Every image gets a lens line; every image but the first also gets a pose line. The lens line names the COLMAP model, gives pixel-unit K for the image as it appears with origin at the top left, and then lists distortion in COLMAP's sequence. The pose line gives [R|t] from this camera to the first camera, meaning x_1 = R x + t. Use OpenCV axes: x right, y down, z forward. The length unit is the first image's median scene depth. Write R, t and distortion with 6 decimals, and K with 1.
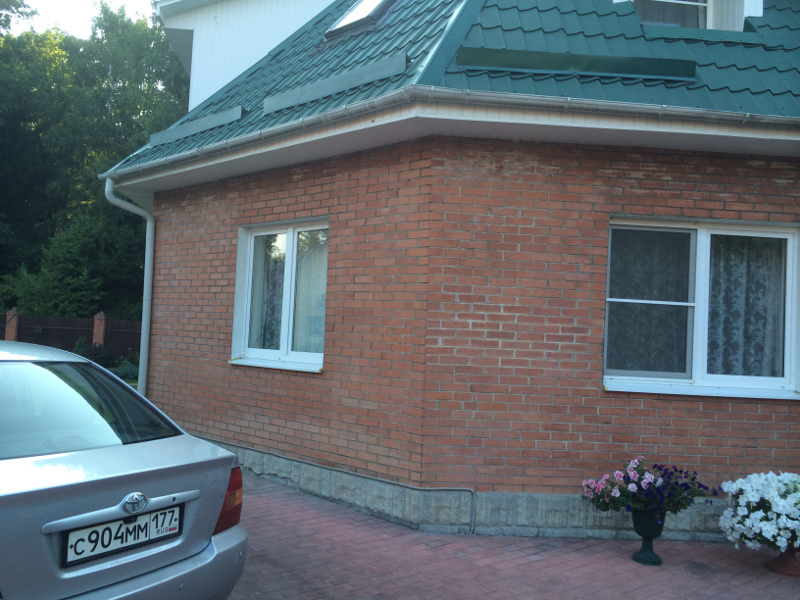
lens RADIAL K [[703.0, 0, 402.2], [0, 703.0, 298.3], [0, 0, 1]] dist [0.092655, -0.125223]
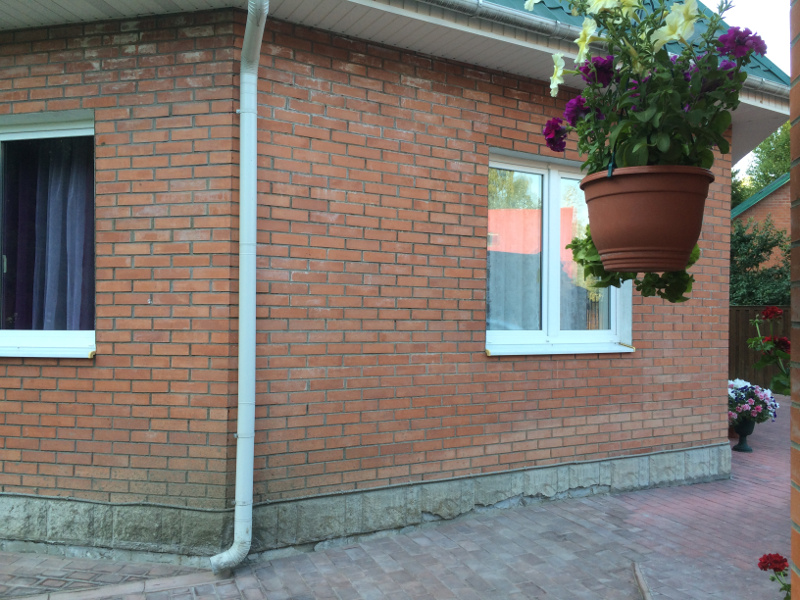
lens RADIAL K [[703.0, 0, 402.2], [0, 703.0, 298.3], [0, 0, 1]] dist [0.092655, -0.125223]
pose [[0.276264, -0.023934, 0.960784, -0.974629], [-0.051257, 0.997900, 0.039596, 0.017719], [-0.959714, -0.060186, 0.274457, 0.971848]]
